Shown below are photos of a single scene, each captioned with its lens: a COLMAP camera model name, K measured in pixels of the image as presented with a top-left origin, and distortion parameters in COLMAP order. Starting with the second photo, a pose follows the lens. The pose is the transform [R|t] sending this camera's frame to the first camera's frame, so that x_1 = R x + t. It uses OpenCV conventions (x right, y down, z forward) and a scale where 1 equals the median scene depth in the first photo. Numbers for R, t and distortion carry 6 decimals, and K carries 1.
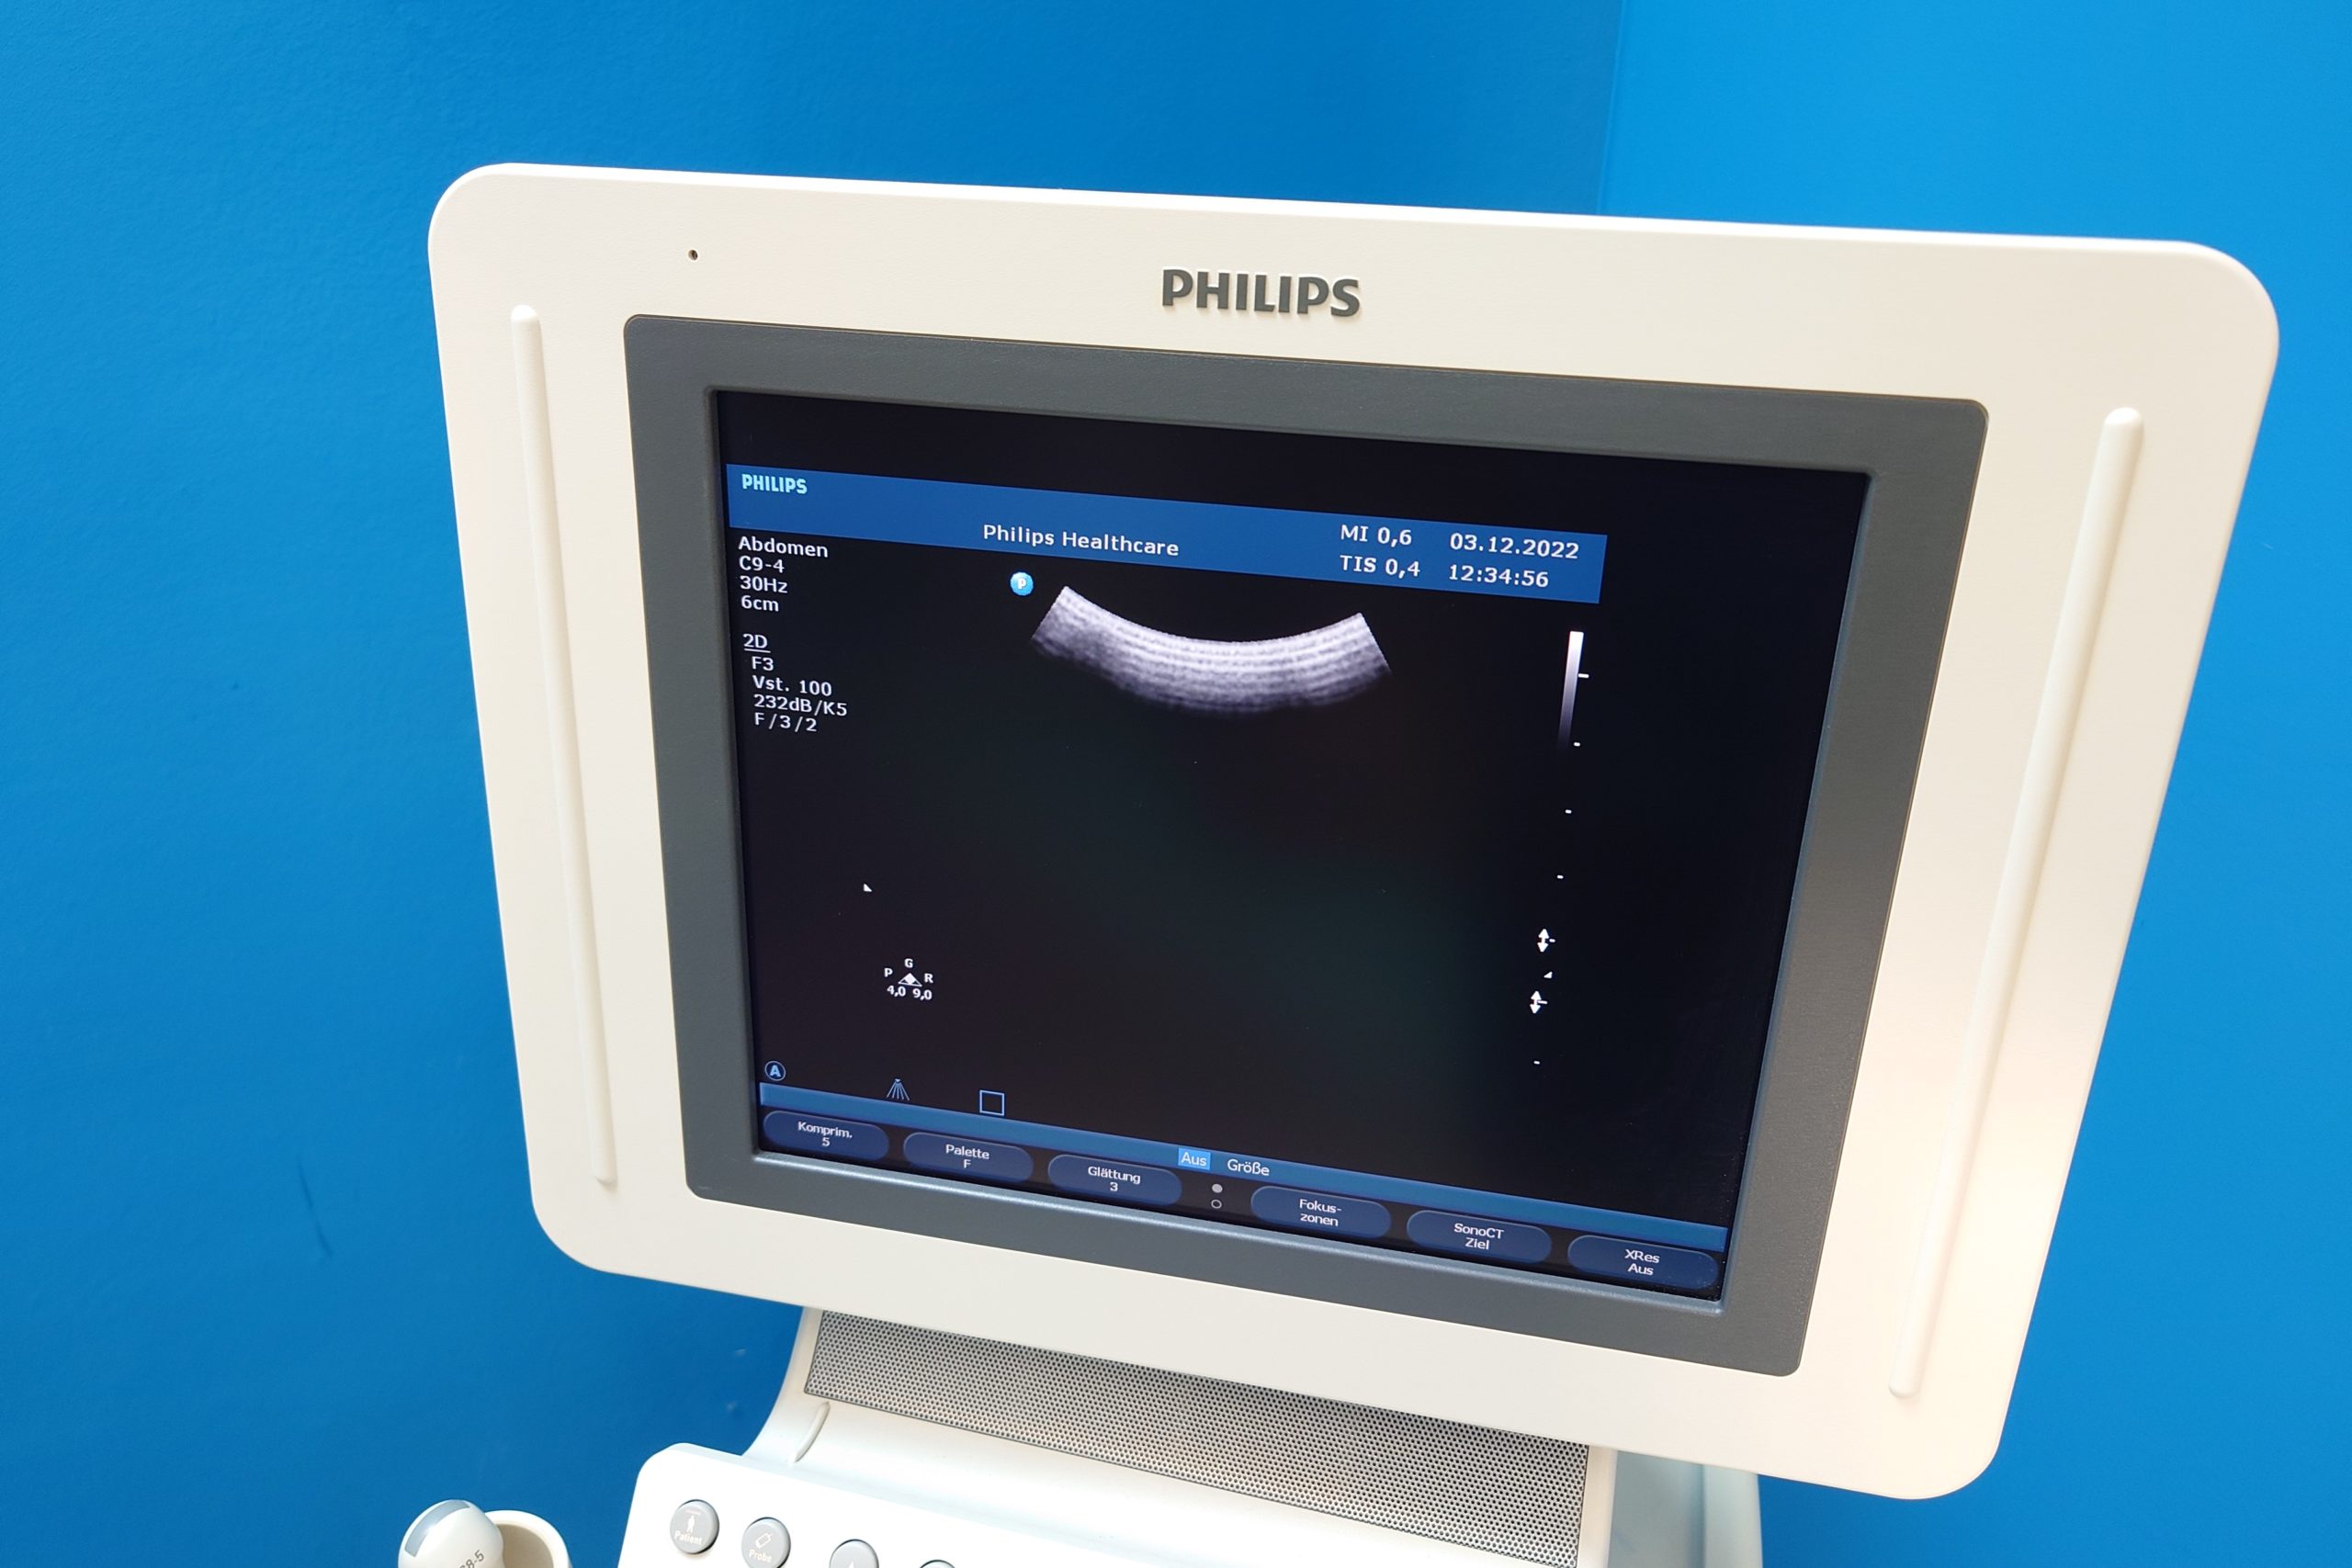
lens RADIAL K [[1629.0, 0, 1189.3], [0, 1629.0, 795.3], [0, 0, 1]] dist [0.004636, -0.002648]
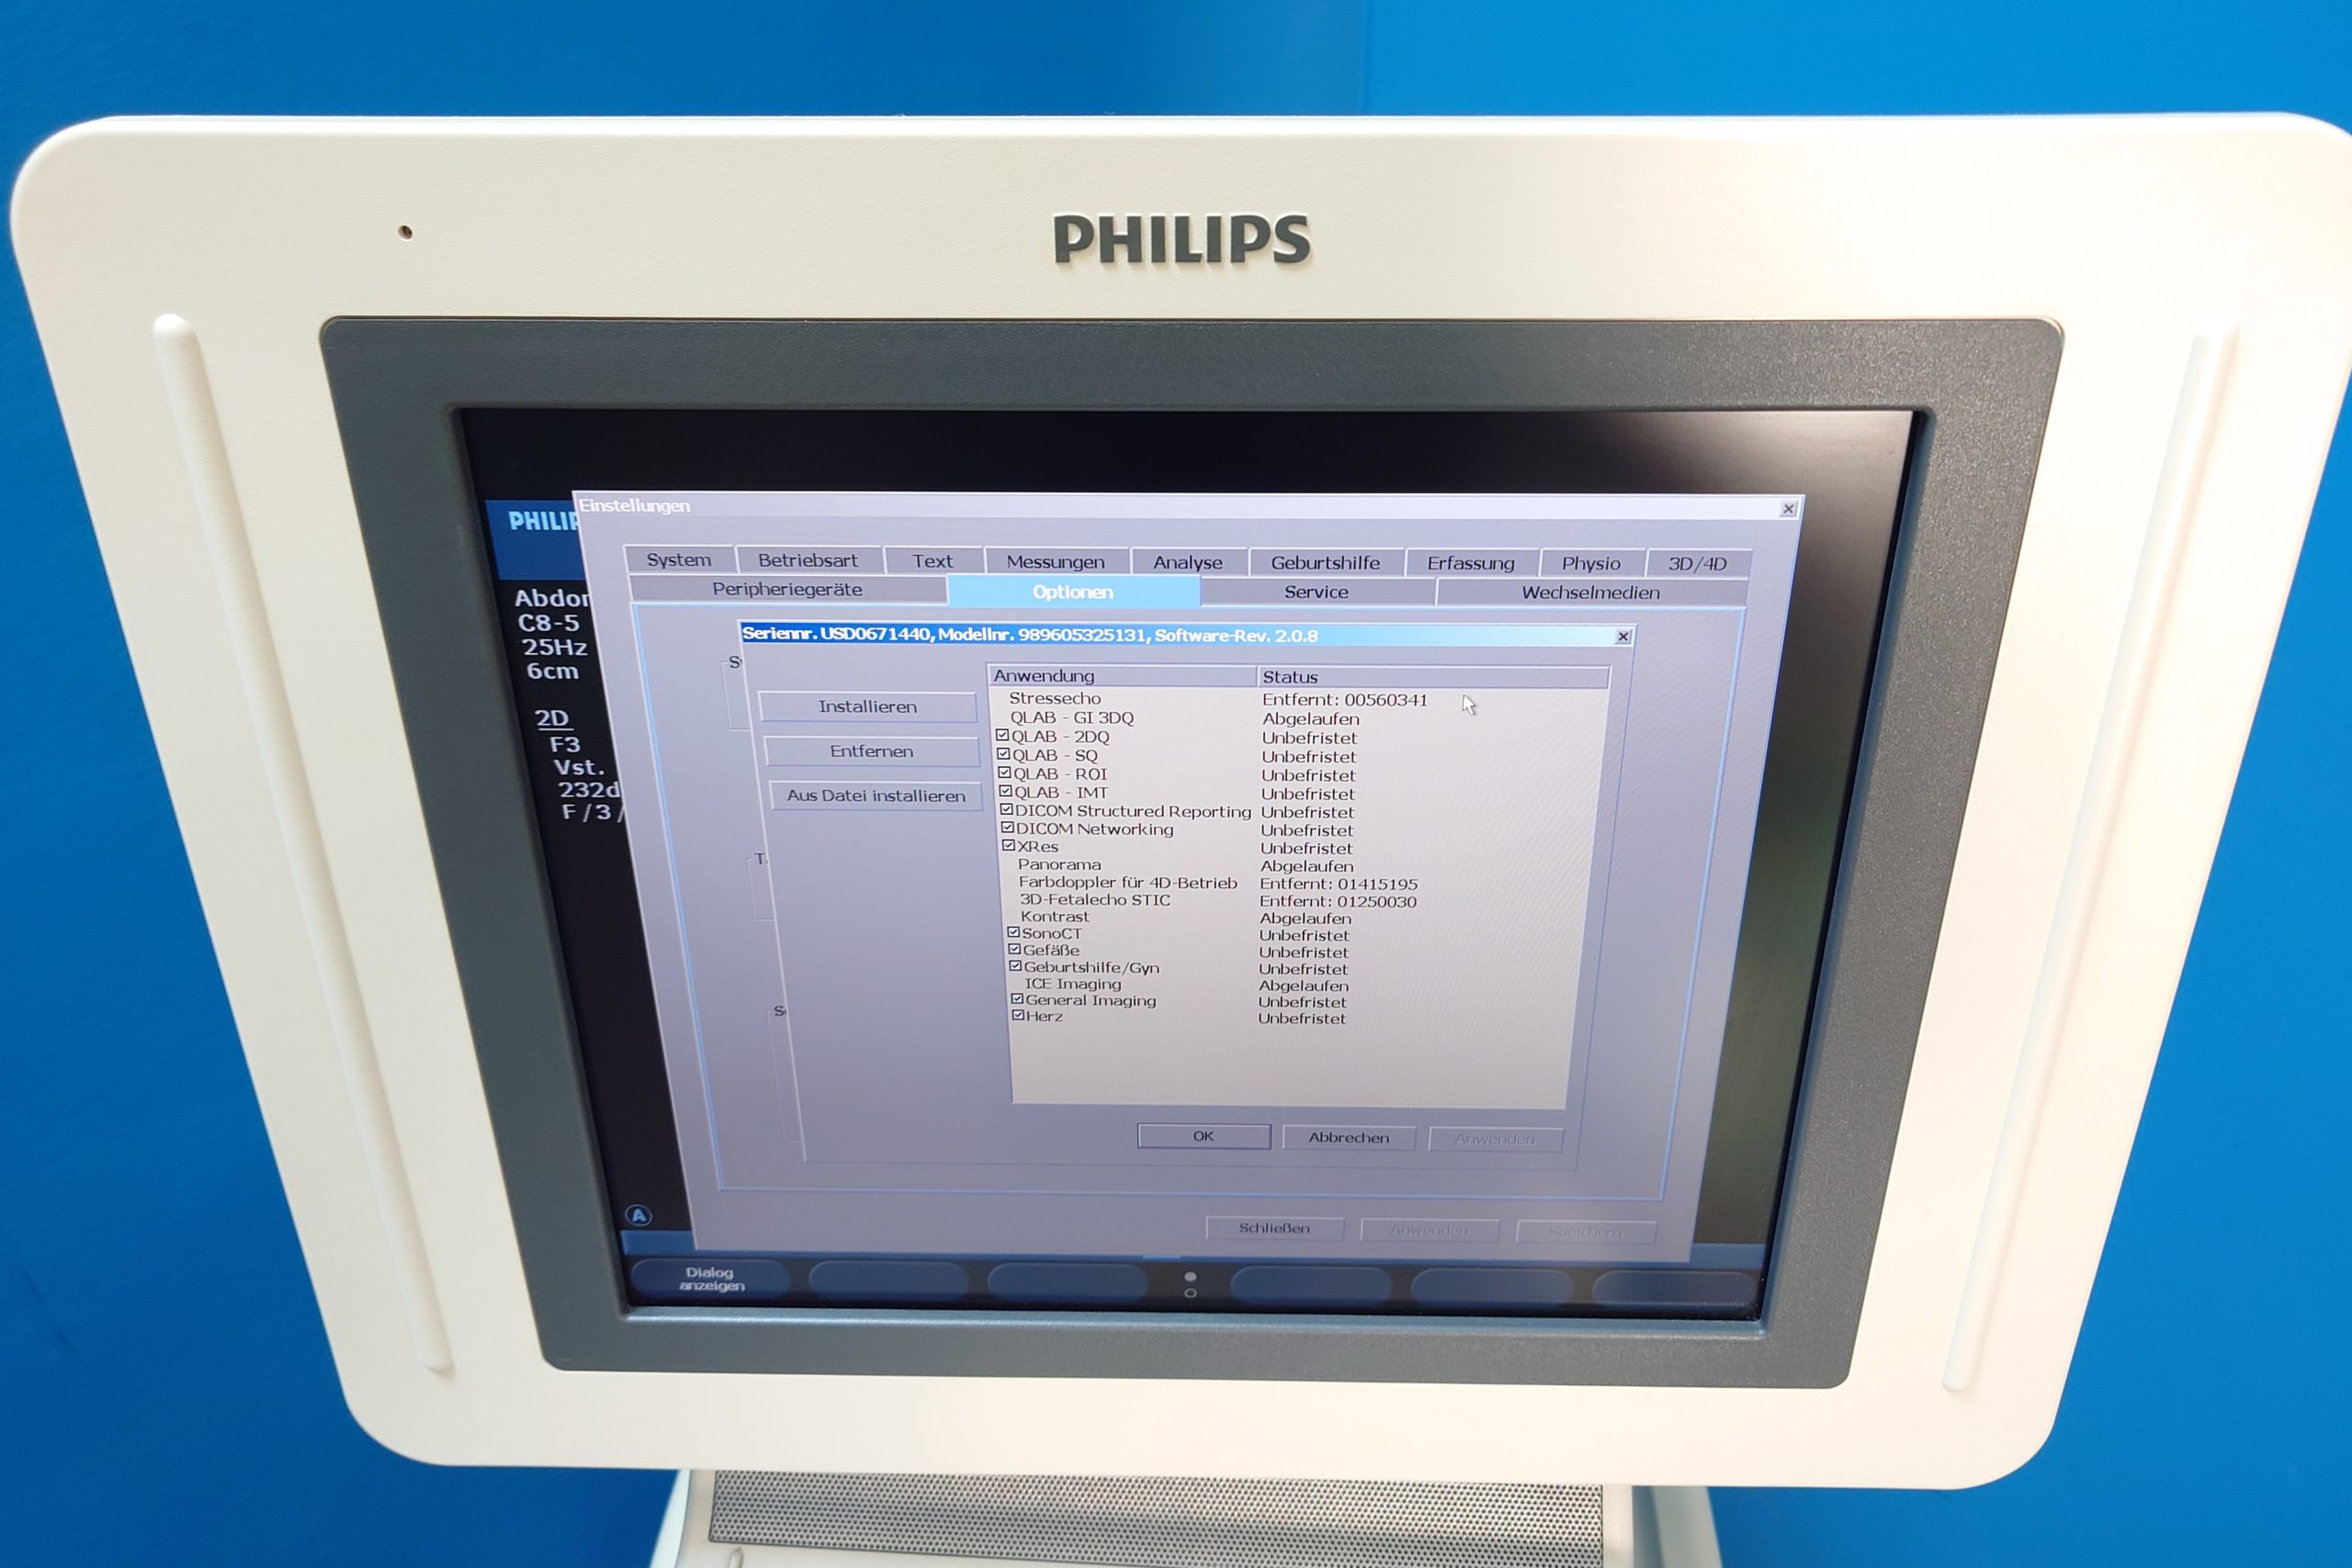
lens RADIAL K [[1629.0, 0, 1179.3], [0, 1629.0, 765.0], [0, 0, 1]] dist [0.004636, -0.002648]
pose [[0.982581, -0.117764, 0.143759, -0.085790], [0.105860, 0.990493, 0.087843, -0.109346], [-0.152737, -0.071095, 0.985706, 0.181718]]
